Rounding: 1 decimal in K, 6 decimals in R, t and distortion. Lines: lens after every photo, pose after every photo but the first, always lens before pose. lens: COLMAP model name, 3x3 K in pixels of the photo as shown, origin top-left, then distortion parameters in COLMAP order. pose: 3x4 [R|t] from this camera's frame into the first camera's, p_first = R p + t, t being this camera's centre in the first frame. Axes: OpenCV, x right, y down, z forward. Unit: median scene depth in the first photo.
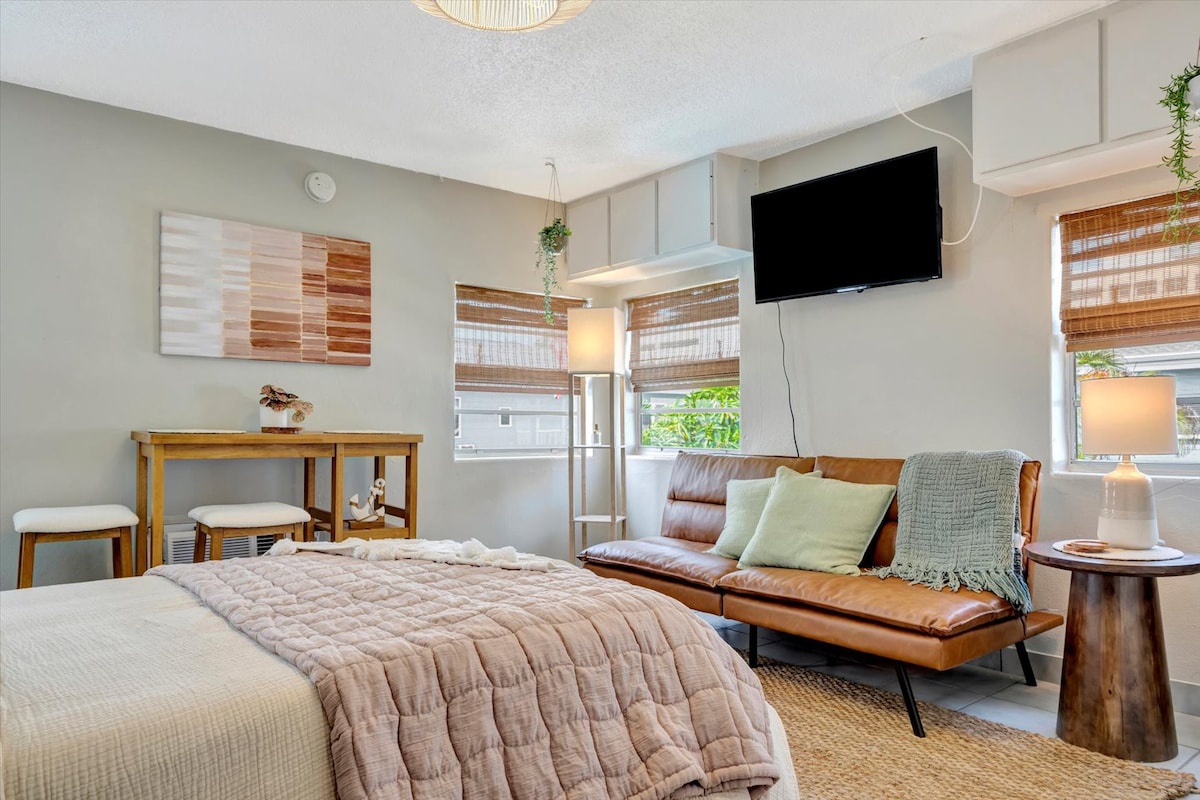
lens RADIAL K [[787.4, 0, 600.0], [0, 787.4, 400.0], [0, 0, 1]] dist [-0.003537, -0.004723]
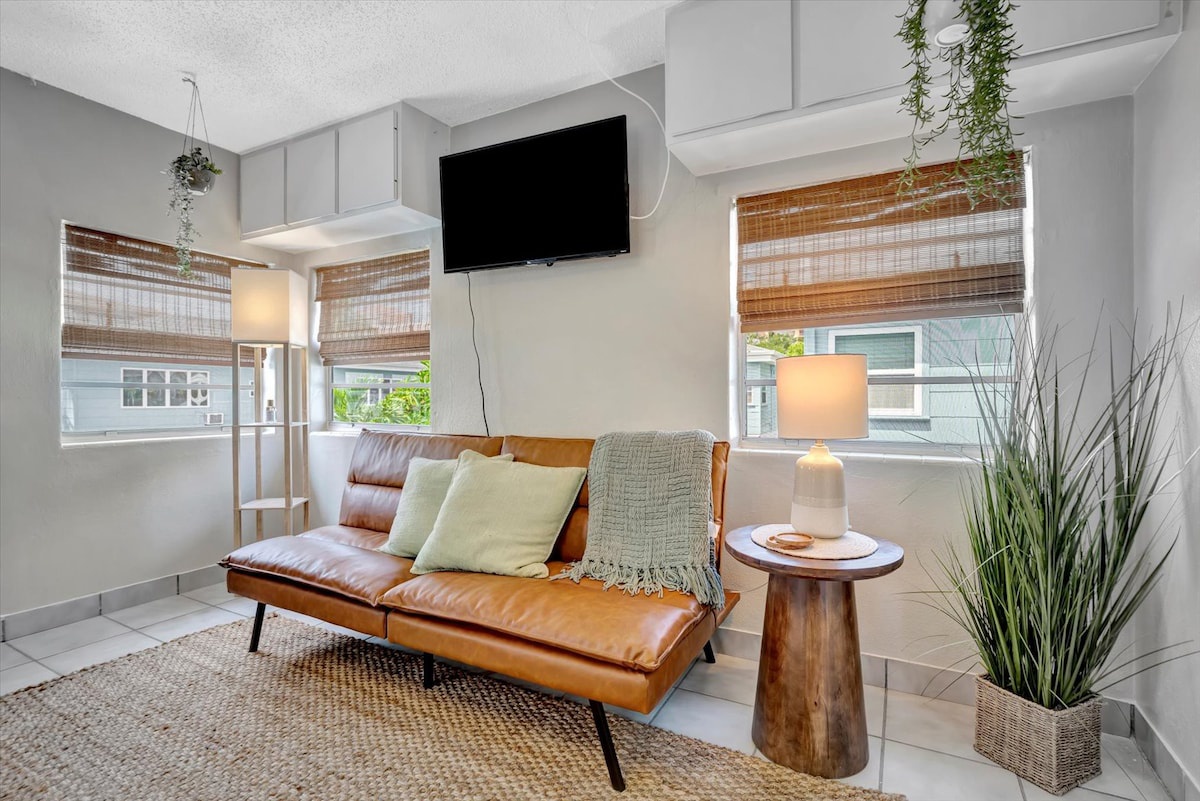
lens RADIAL K [[511.7, 0, 600.0], [0, 511.7, 400.5], [0, 0, 1]] dist [-0.001493, -0.000271]
pose [[0.910314, -0.004917, 0.413889, 0.139589], [-0.013390, 0.999056, 0.041318, 0.003220], [-0.413701, -0.043154, 0.909389, 0.441949]]
